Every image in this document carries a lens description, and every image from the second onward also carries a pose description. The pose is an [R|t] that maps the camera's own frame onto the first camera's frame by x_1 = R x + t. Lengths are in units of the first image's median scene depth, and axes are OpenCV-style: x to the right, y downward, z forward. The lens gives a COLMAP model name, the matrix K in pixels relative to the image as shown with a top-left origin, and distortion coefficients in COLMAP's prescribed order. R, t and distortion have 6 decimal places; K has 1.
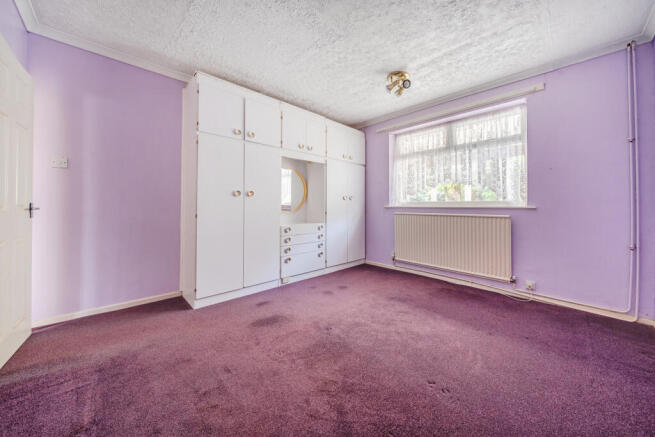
lens RADIAL K [[235.2, 0, 326.7], [0, 235.2, 202.5], [0, 0, 1]] dist [0.000056, 0.000001]
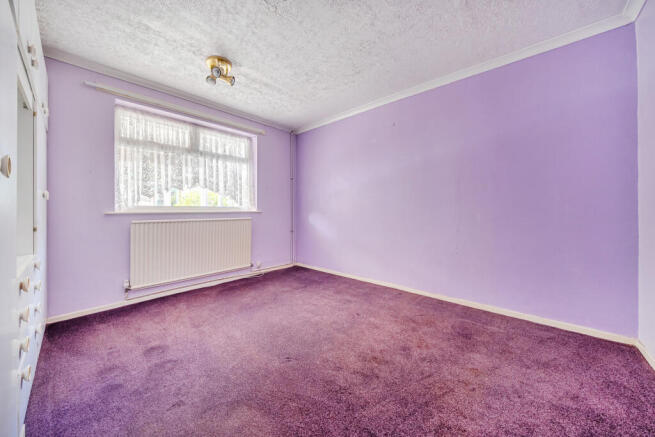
lens RADIAL K [[232.9, 0, 326.7], [0, 232.9, 209.7], [0, 0, 1]] dist [-0.000142, -0.000021]
pose [[-0.073486, 0.002888, 0.997292, -0.494155], [-0.008887, 0.999954, -0.003551, 0.008157], [-0.997257, -0.009124, -0.073457, 0.553392]]
